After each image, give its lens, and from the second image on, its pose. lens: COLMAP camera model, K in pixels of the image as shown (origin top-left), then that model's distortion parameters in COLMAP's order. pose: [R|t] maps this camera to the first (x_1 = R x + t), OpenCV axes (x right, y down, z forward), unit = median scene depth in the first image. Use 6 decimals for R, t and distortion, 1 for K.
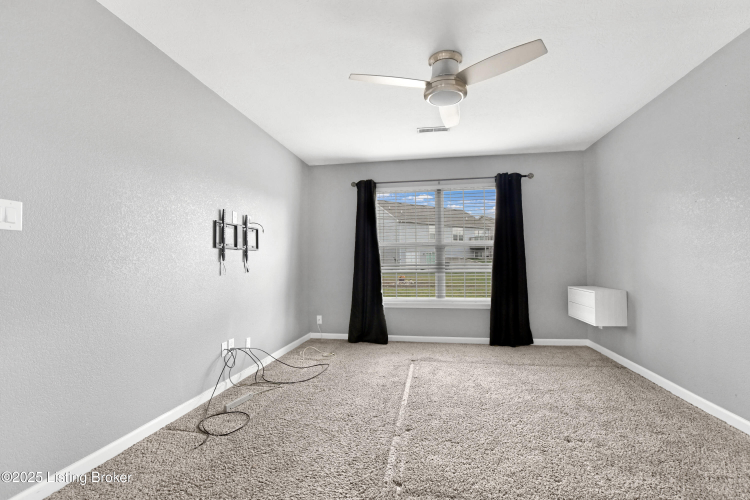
lens RADIAL K [[353.1, 0, 378.3], [0, 353.1, 249.1], [0, 0, 1]] dist [-0.001162, -0.000097]
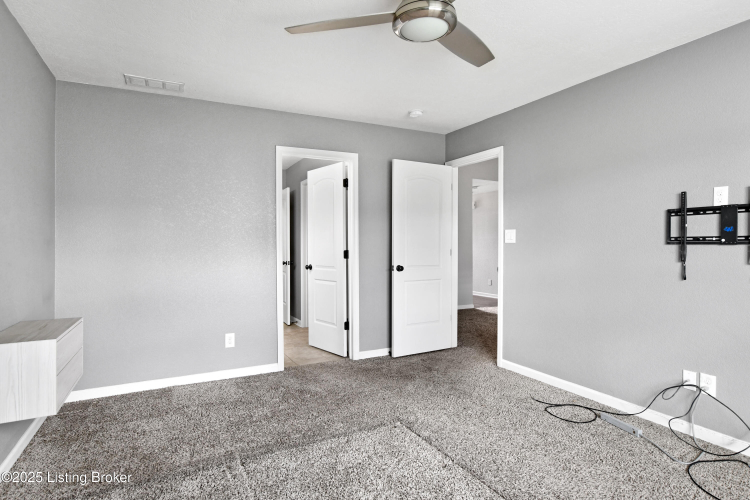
lens RADIAL K [[417.9, 0, 374.1], [0, 417.9, 245.9], [0, 0, 1]] dist [-0.002121, -0.000475]
pose [[-0.793064, 0.004333, -0.609123, 0.630602], [0.009095, 0.999947, -0.004729, 0.000722], [0.609071, -0.009291, -0.793062, 1.328189]]
